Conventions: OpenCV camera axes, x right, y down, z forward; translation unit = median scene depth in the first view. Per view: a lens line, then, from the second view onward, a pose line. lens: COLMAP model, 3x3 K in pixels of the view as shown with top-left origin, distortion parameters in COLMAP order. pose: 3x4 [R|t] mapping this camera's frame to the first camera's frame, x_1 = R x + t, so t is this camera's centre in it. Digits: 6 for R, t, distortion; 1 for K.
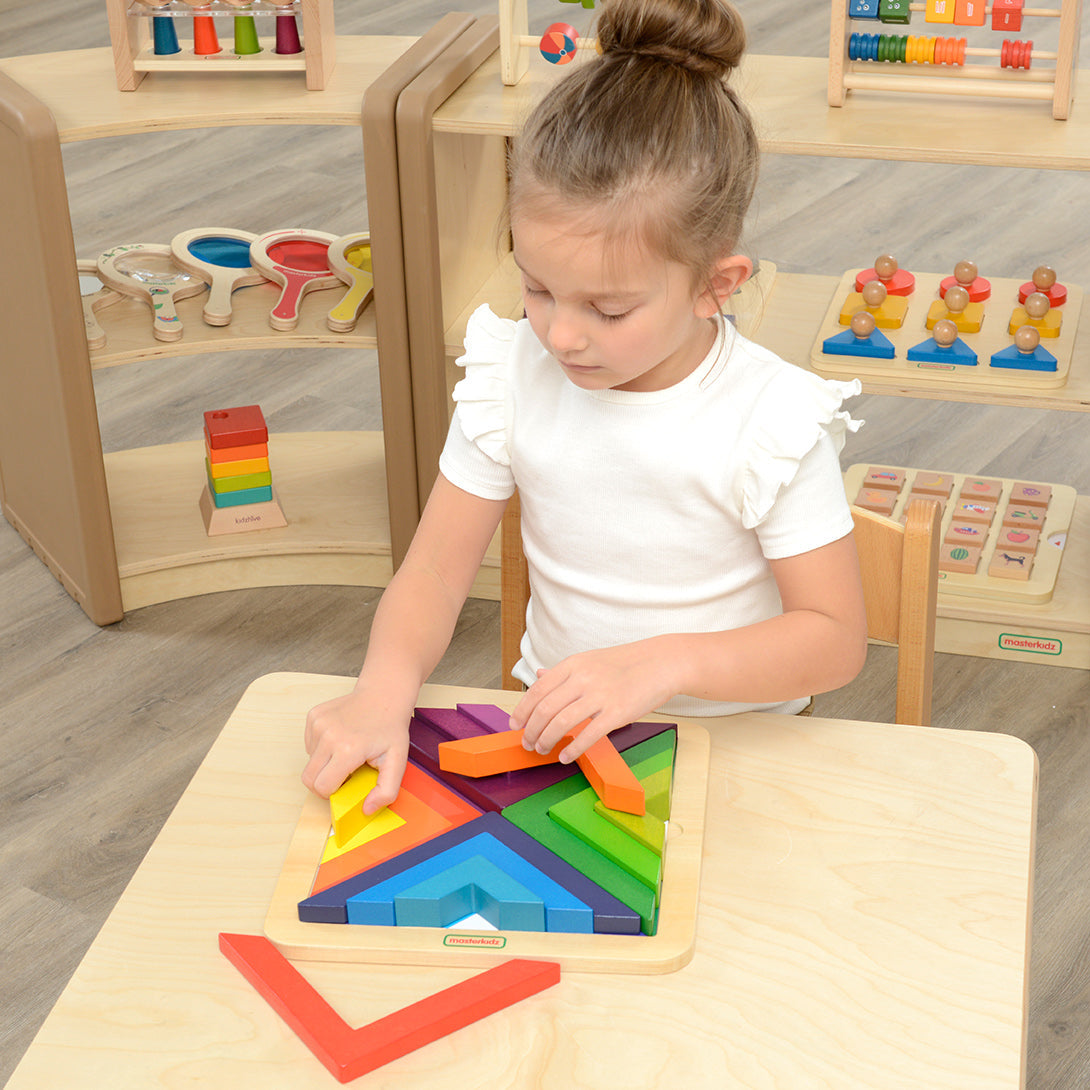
lens RADIAL K [[2240.5, 0, 570.9], [0, 2240.5, 545.2], [0, 0, 1]] dist [0.057790, 0.187905]
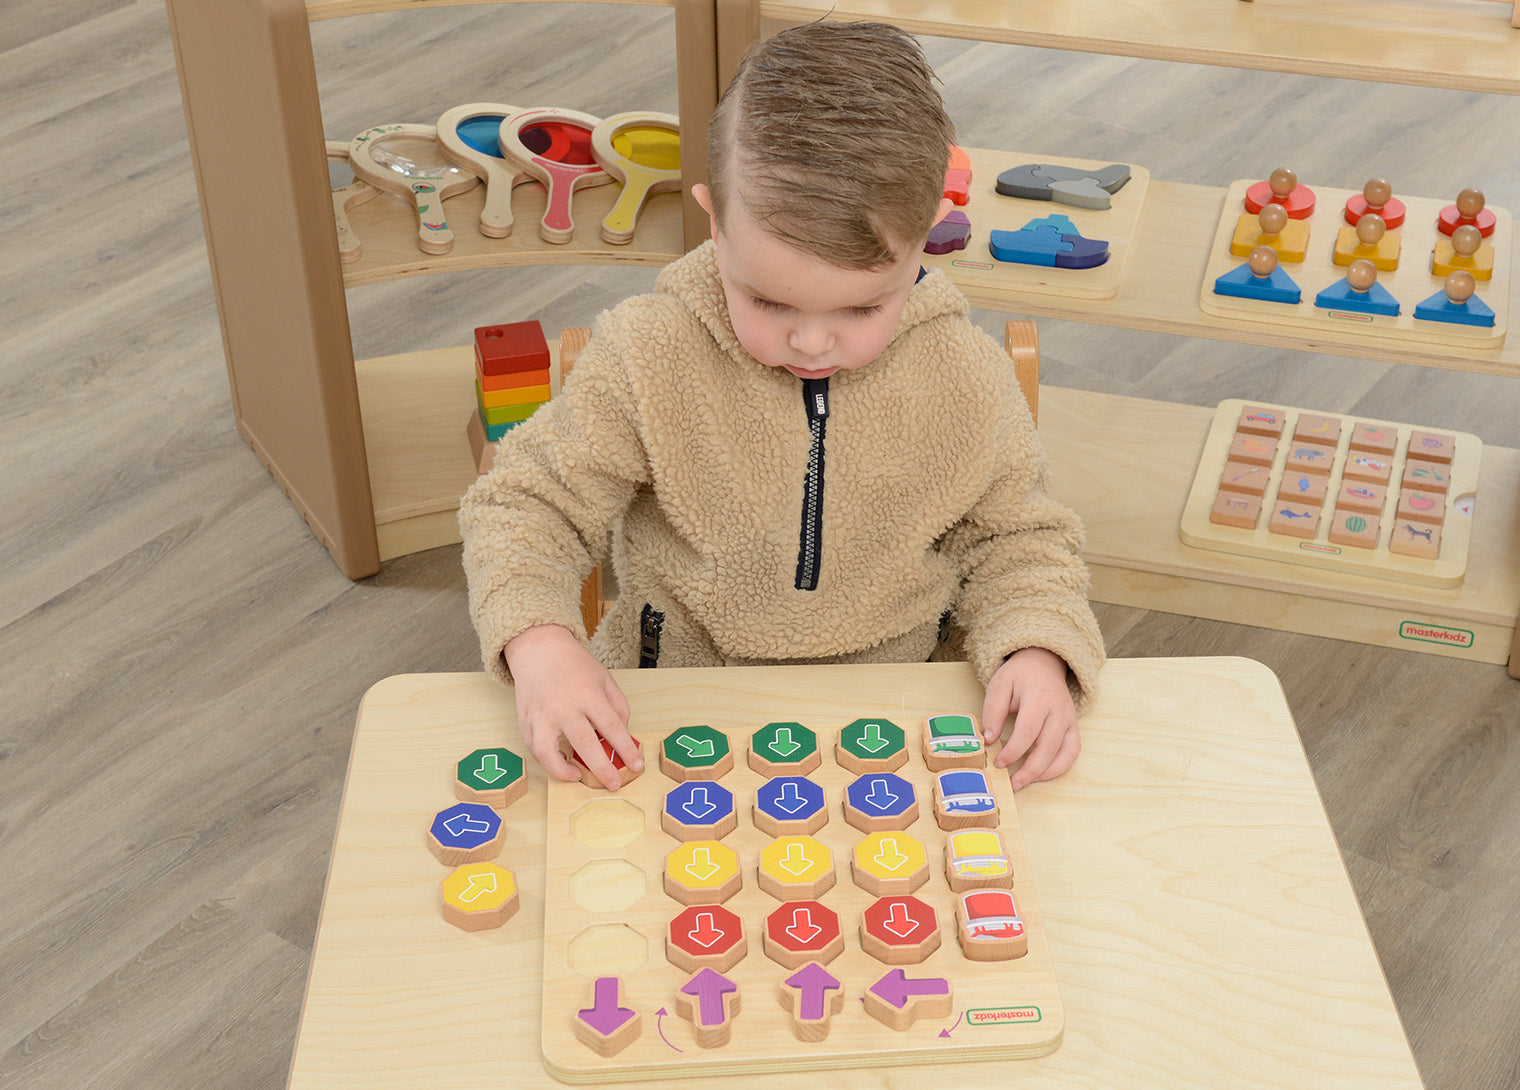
lens RADIAL K [[2259.2, 0, 860.2], [0, 2259.2, 547.0], [0, 0, 1]] dist [0.047493, 0.081301]
pose [[0.999429, 0.021411, 0.026138, -0.038856], [-0.023925, 0.994701, 0.099985, -0.068374], [-0.023859, -0.100553, 0.994646, 0.136104]]
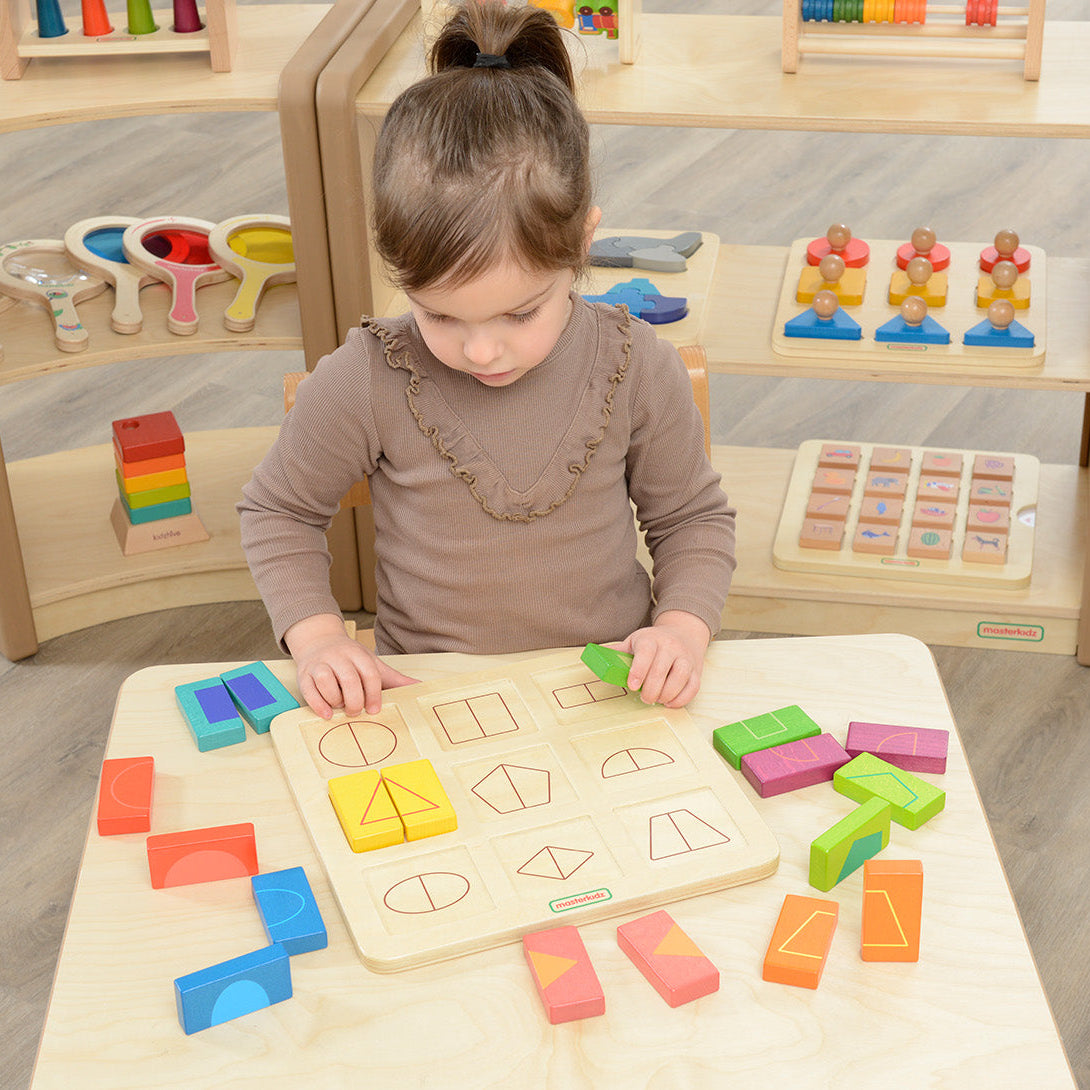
lens RADIAL K [[2208.3, 0, 579.4], [0, 2208.3, 545.8], [0, 0, 1]] dist [0.039787, 0.306128]
pose [[0.996131, -0.051290, 0.071355, -0.040770], [0.048081, 0.997784, 0.045983, -0.042335], [-0.073556, -0.042374, 0.996390, 0.077943]]
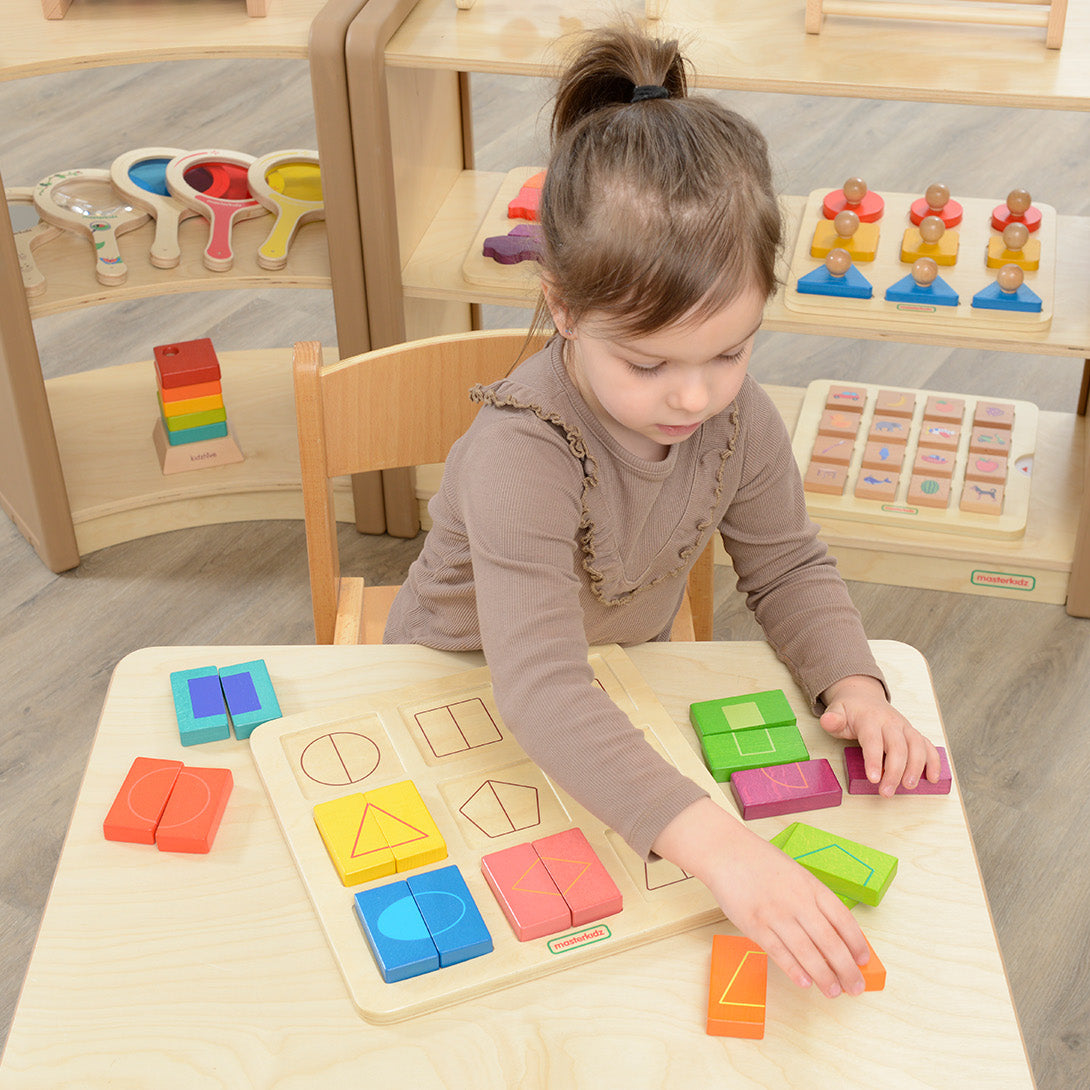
lens RADIAL K [[1920.8, 0, 558.6], [0, 1920.8, 541.3], [0, 0, 1]] dist [0.038971, 0.172221]
pose [[0.999028, -0.022869, 0.037691, -0.022212], [0.017983, 0.991964, 0.125233, -0.079807], [-0.040252, -0.124433, 0.991411, 0.160825]]
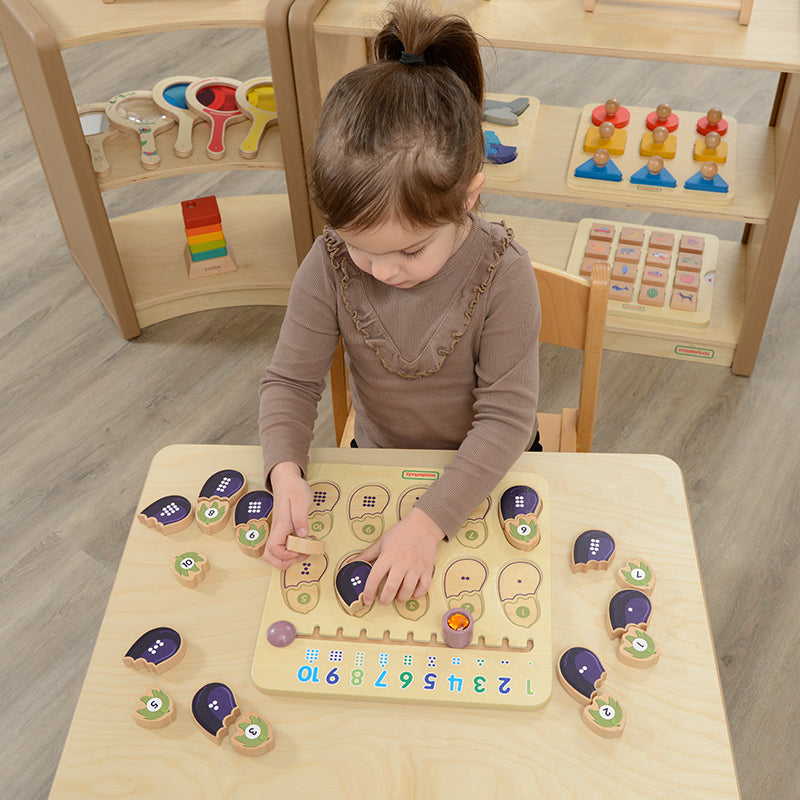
lens RADIAL K [[1002.7, 0, 411.7], [0, 1002.7, 399.9], [0, 0, 1]] dist [-0.029518, -0.008739]
pose [[0.999783, -0.019757, 0.006599, -0.006365], [0.017141, 0.960350, 0.278270, -0.123368], [-0.011835, -0.278096, 0.960480, 0.282239]]
